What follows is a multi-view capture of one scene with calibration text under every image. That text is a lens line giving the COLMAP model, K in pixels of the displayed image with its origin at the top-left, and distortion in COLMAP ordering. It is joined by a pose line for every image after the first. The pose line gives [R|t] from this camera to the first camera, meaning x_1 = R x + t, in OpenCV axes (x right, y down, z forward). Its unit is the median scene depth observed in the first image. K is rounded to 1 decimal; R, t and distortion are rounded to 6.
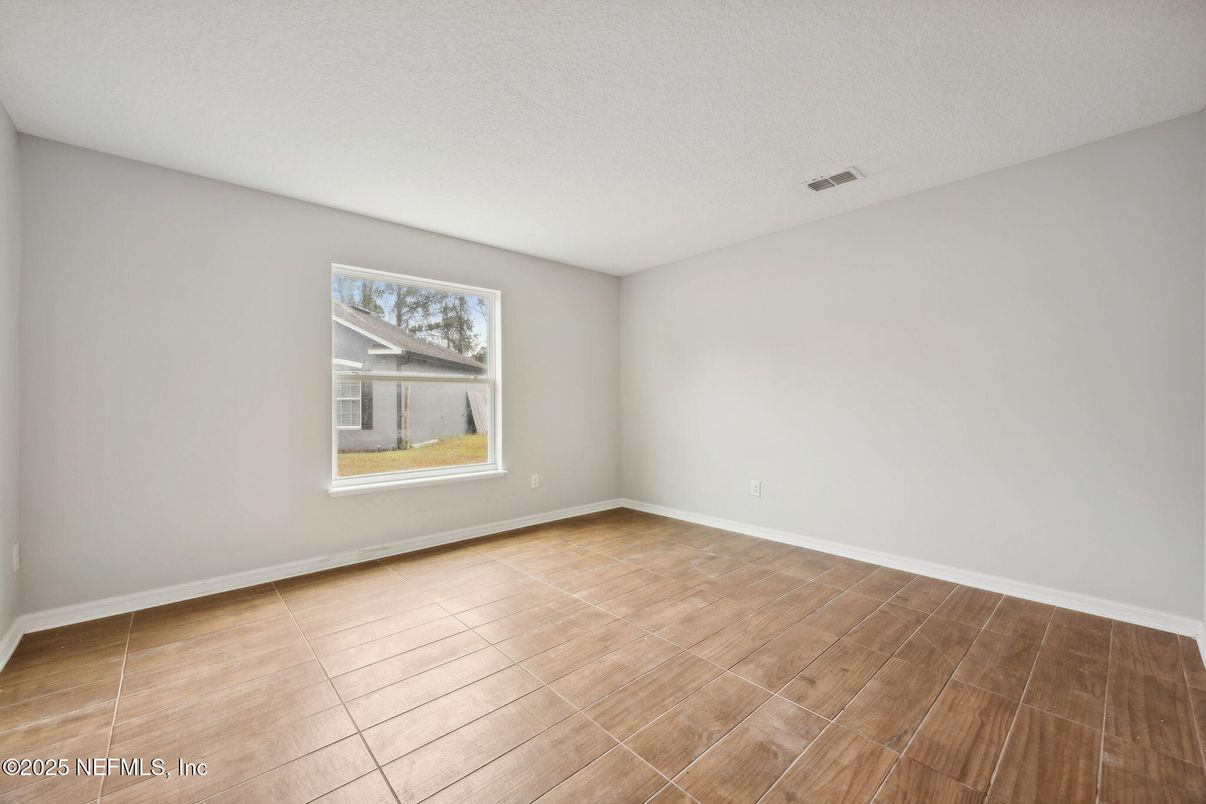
lens RADIAL K [[524.3, 0, 595.5], [0, 524.3, 398.3], [0, 0, 1]] dist [-0.012353, -0.000039]
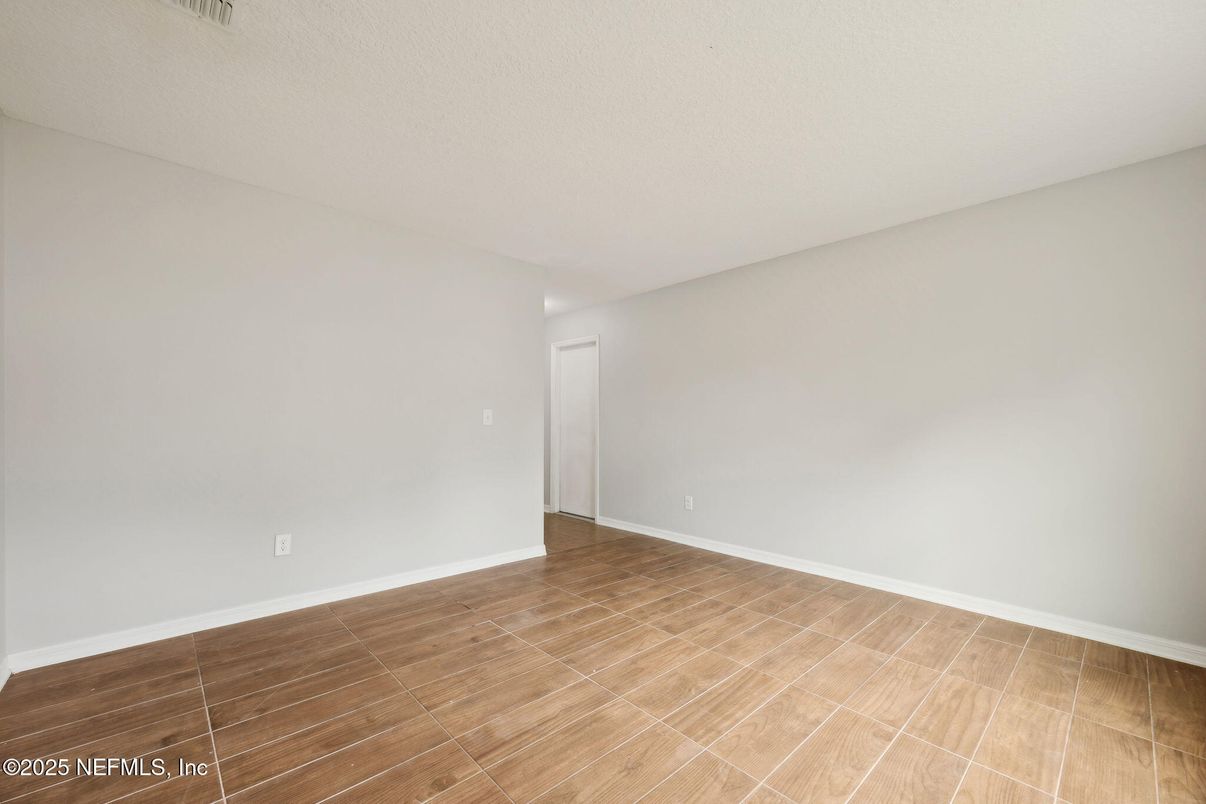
lens RADIAL K [[524.3, 0, 595.5], [0, 524.3, 398.3], [0, 0, 1]] dist [-0.012353, -0.000039]
pose [[-0.999977, -0.003663, -0.005635, 0.104809], [-0.003353, 0.998531, -0.054077, 0.010308], [0.005824, -0.054057, -0.998521, 2.059399]]
